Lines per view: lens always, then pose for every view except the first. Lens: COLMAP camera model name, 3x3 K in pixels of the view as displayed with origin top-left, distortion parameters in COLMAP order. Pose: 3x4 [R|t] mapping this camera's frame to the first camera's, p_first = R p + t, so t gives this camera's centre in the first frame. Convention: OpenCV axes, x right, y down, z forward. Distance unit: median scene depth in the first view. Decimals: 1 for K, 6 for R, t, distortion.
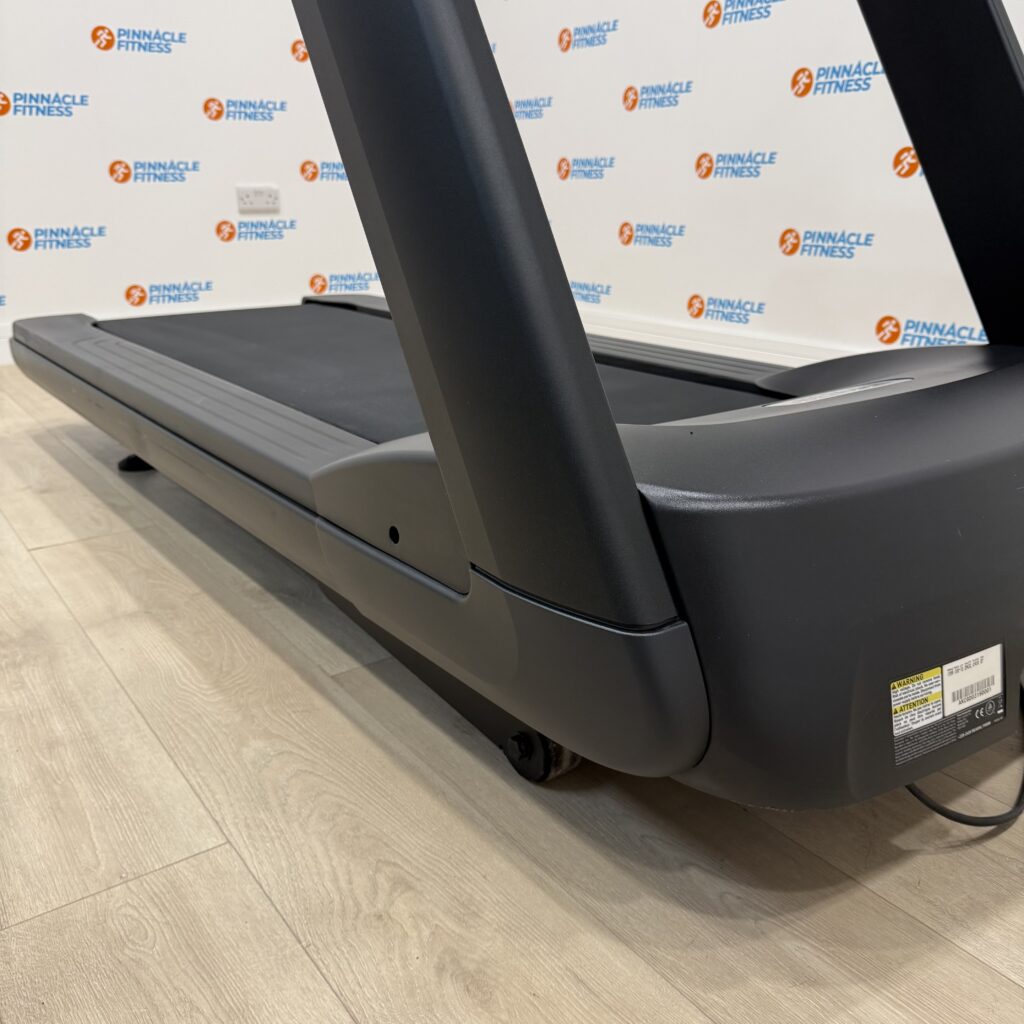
lens RADIAL K [[969.0, 0, 508.8], [0, 969.0, 508.6], [0, 0, 1]] dist [0.029024, -0.042035]
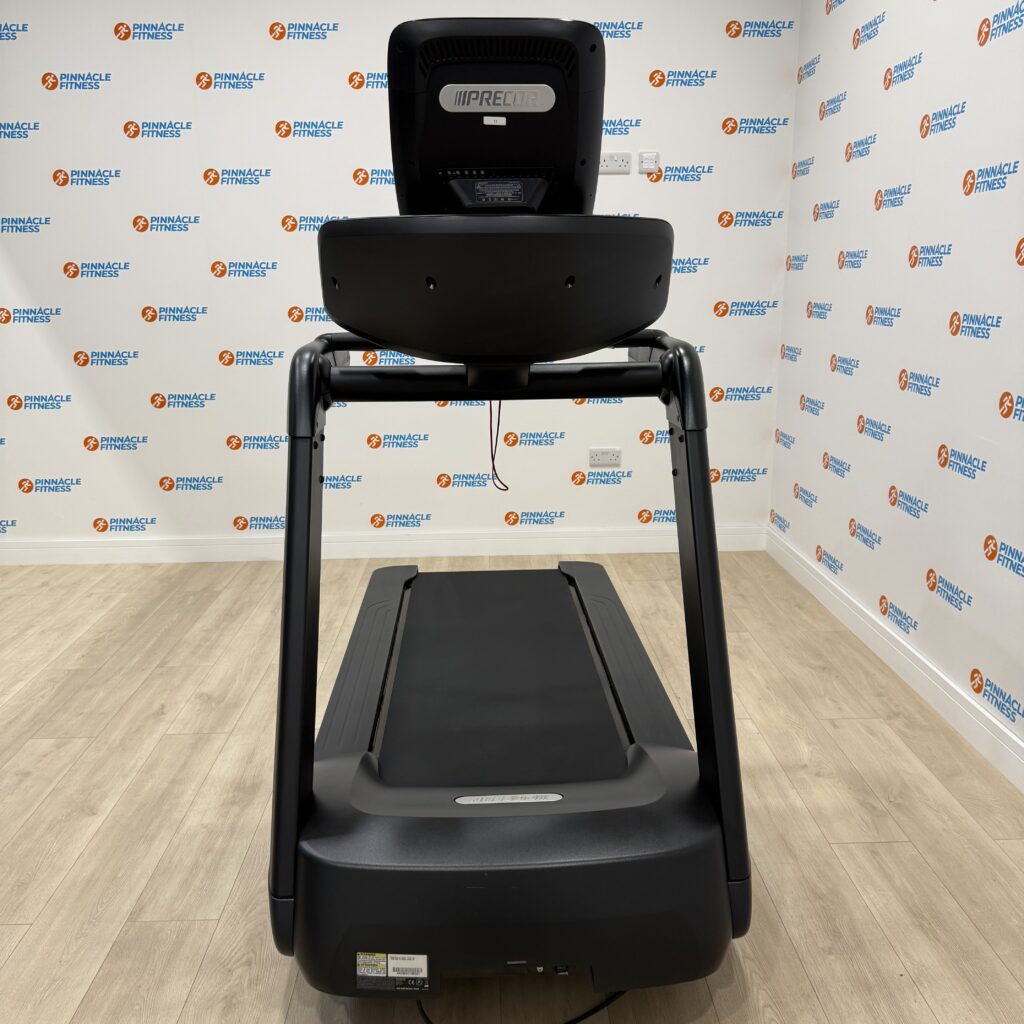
lens RADIAL K [[948.1, 0, 512.0], [0, 948.1, 512.0], [0, 0, 1]] dist [0.150323, -0.279312]
pose [[0.830308, 0.131019, -0.541685, 1.100554], [-0.175062, 0.984091, -0.030314, -0.525857], [0.529096, 0.119999, 0.840035, -0.561044]]
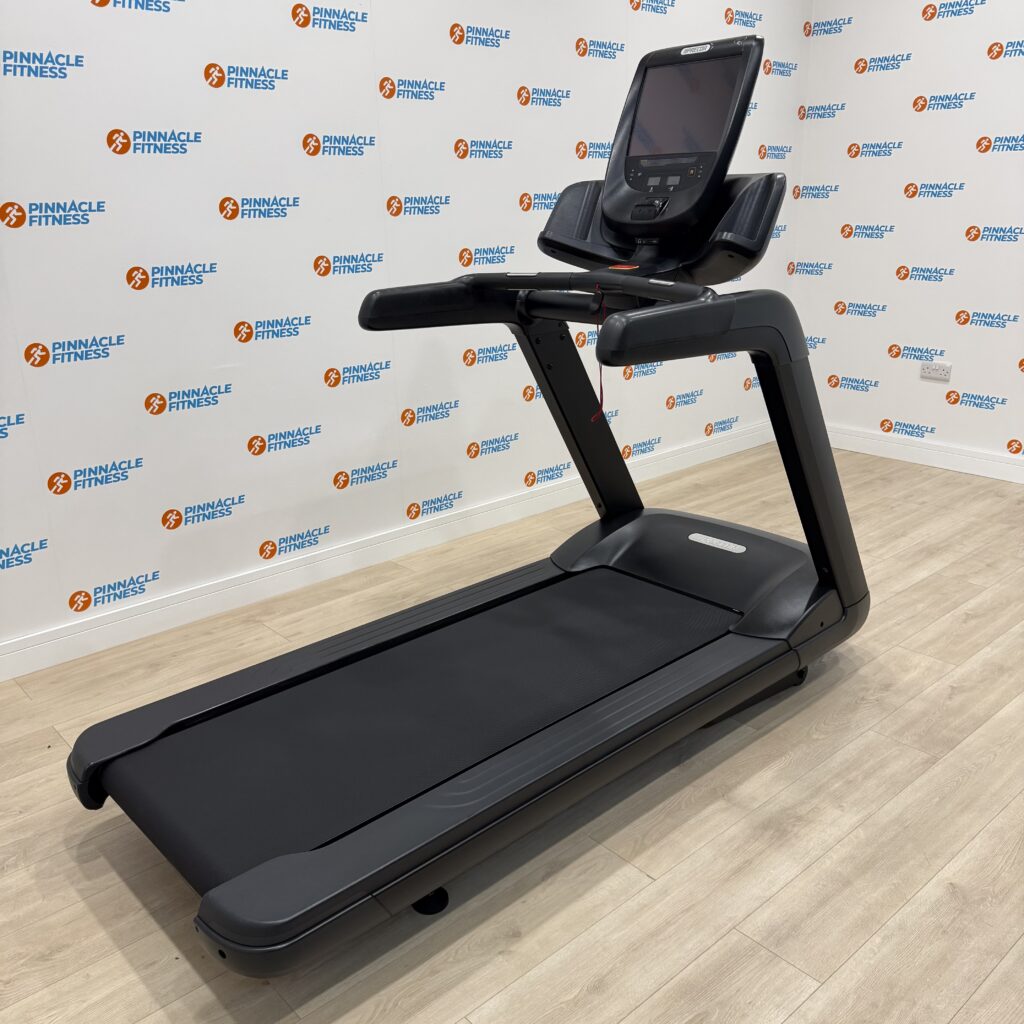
lens RADIAL K [[969.0, 0, 508.8], [0, 969.0, 508.6], [0, 0, 1]] dist [0.029024, -0.042035]
pose [[-0.105620, -0.302510, 0.947276, -2.138265], [0.336587, 0.885500, 0.320311, -1.228424], [-0.935710, 0.352672, 0.008295, 1.330334]]
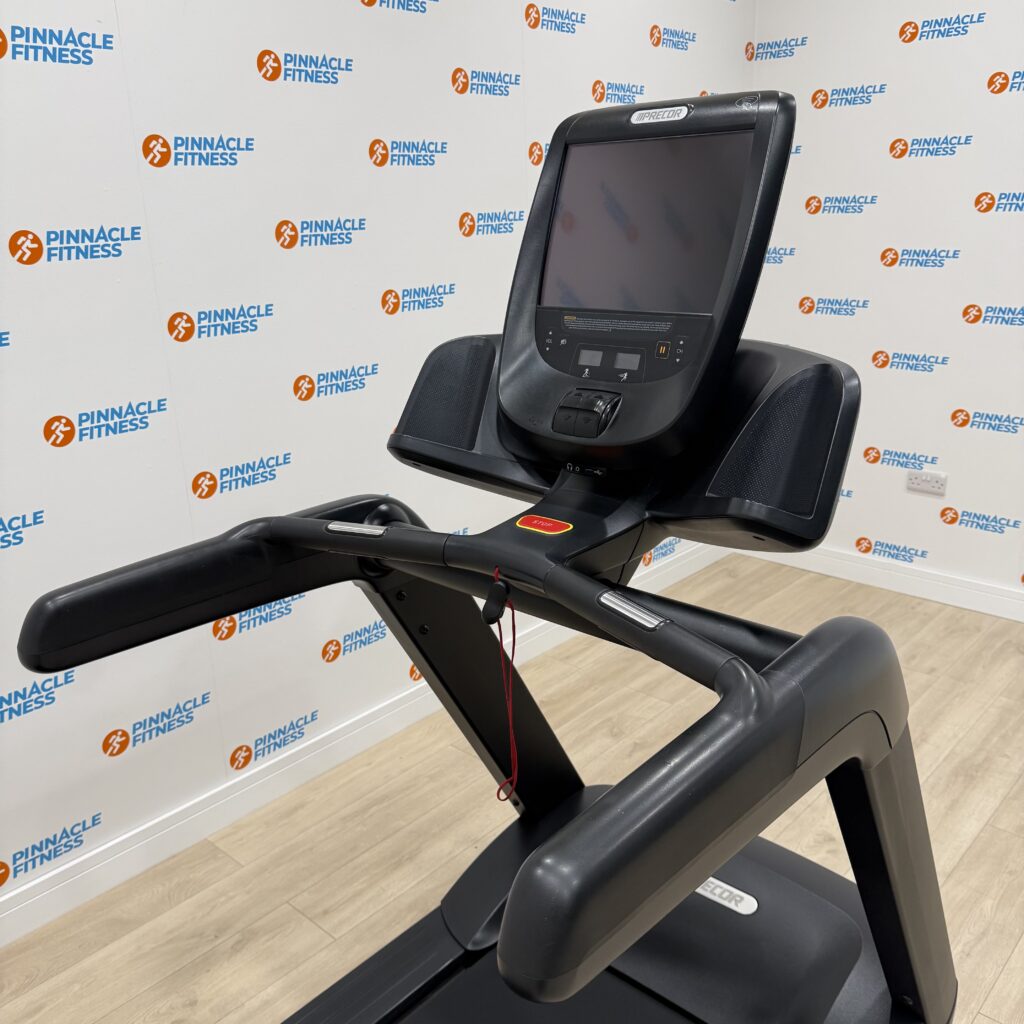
lens RADIAL K [[969.0, 0, 508.8], [0, 969.0, 508.6], [0, 0, 1]] dist [0.029024, -0.042035]
pose [[-0.204180, -0.289885, 0.935028, -1.004332], [0.341533, 0.874040, 0.345557, -1.350655], [-0.917423, 0.389899, -0.079456, 1.038488]]
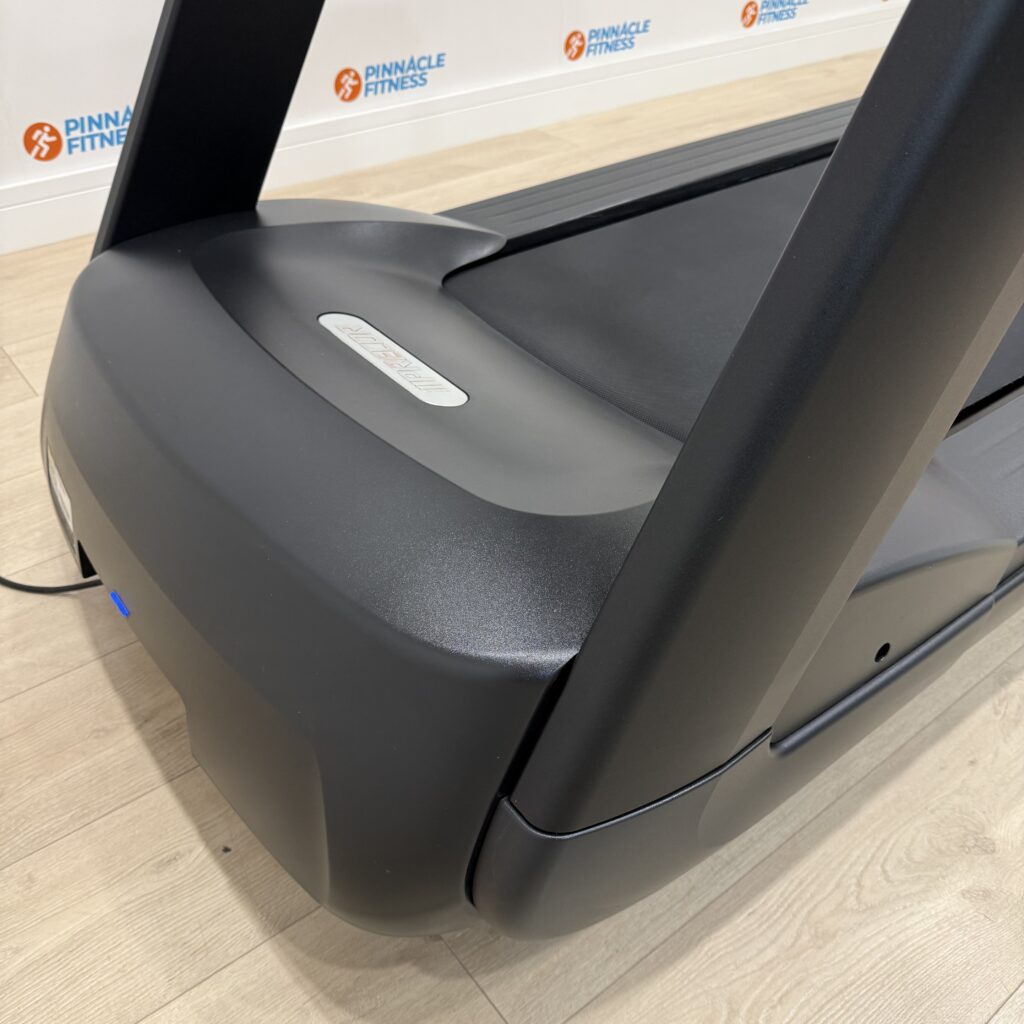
lens RADIAL K [[973.1, 0, 512.0], [0, 973.1, 532.4], [0, 0, 1]] dist [-0.000257, -0.011157]
pose [[-0.038570, -0.616005, 0.786797, -1.185352], [0.315145, 0.739701, 0.594581, -0.760592], [-0.948259, 0.270888, 0.165600, 1.747710]]
